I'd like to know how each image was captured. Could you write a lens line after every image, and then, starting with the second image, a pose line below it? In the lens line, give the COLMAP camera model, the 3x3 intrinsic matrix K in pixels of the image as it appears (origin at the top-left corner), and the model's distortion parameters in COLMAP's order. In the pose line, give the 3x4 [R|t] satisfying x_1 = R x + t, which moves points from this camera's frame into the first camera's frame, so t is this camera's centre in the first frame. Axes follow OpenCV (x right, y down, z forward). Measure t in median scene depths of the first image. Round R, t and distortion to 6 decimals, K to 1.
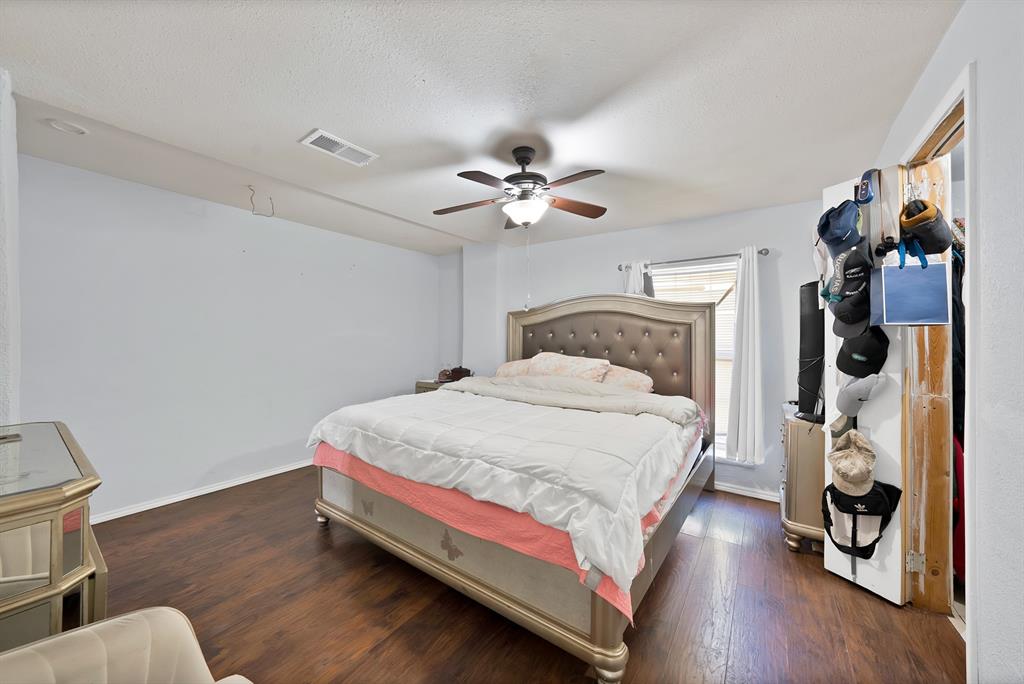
lens RADIAL K [[363.2, 0, 511.2], [0, 363.2, 336.4], [0, 0, 1]] dist [-0.019543, 0.003753]
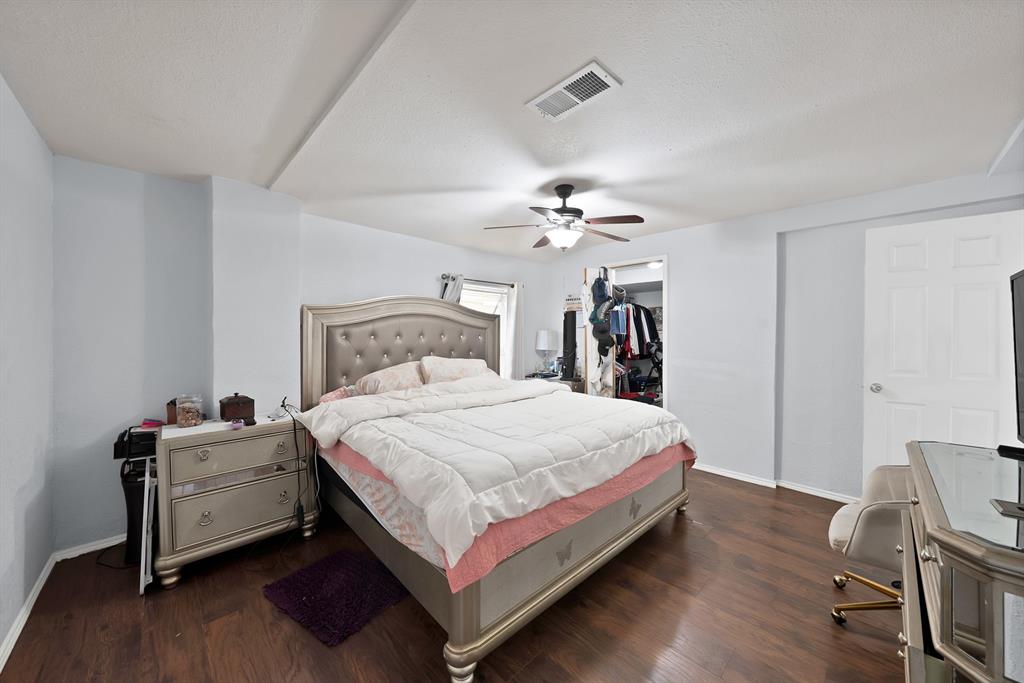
lens RADIAL K [[363.2, 0, 511.1], [0, 363.2, 334.8], [0, 0, 1]] dist [-0.019543, 0.003753]
pose [[0.203448, 0.004805, 0.979074, -1.259641], [0.004848, 0.999971, -0.005915, -0.011214], [-0.979074, 0.005950, 0.203419, 0.990062]]
